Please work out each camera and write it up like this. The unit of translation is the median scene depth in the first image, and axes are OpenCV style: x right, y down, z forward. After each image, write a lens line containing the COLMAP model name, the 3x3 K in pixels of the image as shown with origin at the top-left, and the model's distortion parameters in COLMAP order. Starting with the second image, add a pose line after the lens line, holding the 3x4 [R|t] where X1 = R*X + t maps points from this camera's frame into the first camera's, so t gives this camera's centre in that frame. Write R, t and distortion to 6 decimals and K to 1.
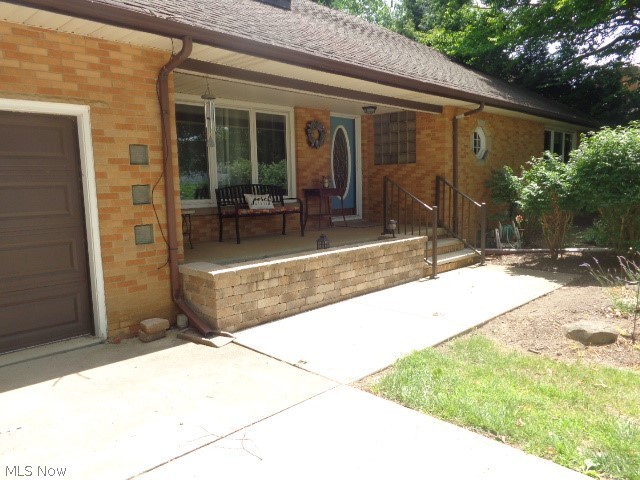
lens RADIAL K [[480.0, 0, 320.0], [0, 480.0, 240.0], [0, 0, 1]] dist [-0.001845, 0.004635]
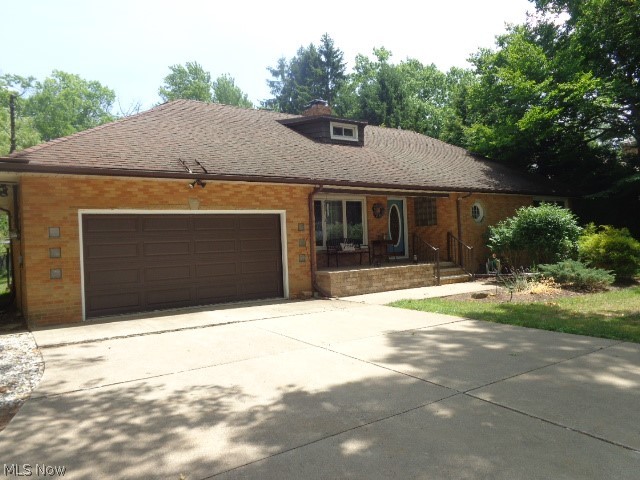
lens RADIAL K [[480.0, 0, 320.0], [0, 480.0, 240.0], [0, 0, 1]] dist [-0.001845, 0.004635]
pose [[0.983618, -0.012845, -0.179808, 0.119398], [-0.007771, 0.993509, -0.113485, 0.119058], [0.180099, 0.113023, 0.977134, -0.971365]]
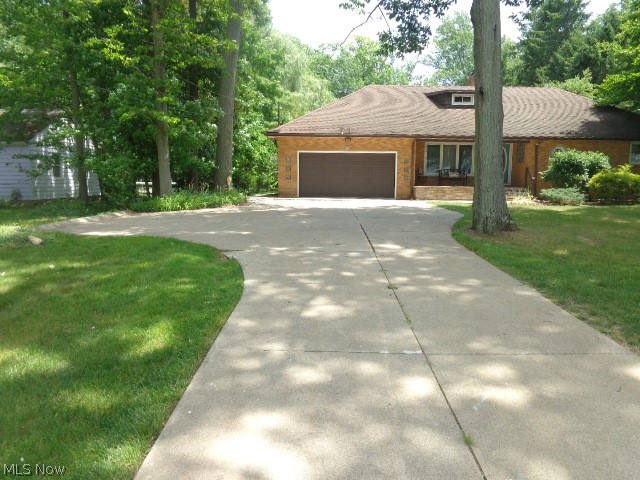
lens RADIAL K [[480.0, 0, 320.0], [0, 480.0, 240.0], [0, 0, 1]] dist [-0.001845, 0.004635]
pose [[0.703218, 0.120080, -0.700761, 1.588843], [-0.110726, 0.992105, 0.058889, 0.268722], [0.702299, 0.036181, 0.710962, -1.917630]]
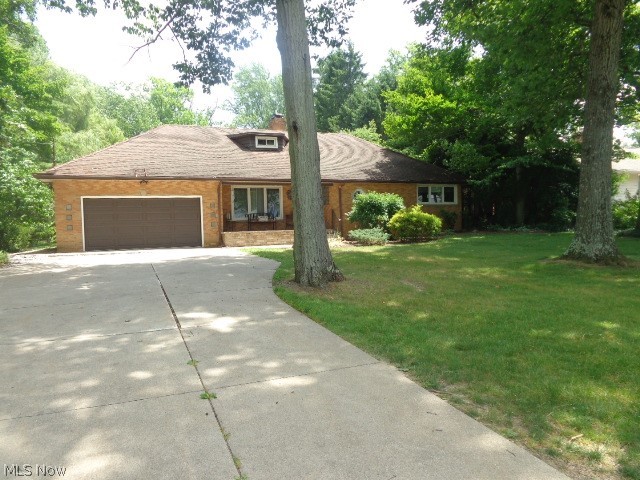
lens RADIAL K [[480.0, 0, 320.0], [0, 480.0, 240.0], [0, 0, 1]] dist [-0.001845, 0.004635]
pose [[0.923590, 0.016335, -0.383034, 1.434993], [-0.043023, 0.997197, -0.061213, 0.234787], [0.380961, 0.073015, 0.921704, -1.715267]]
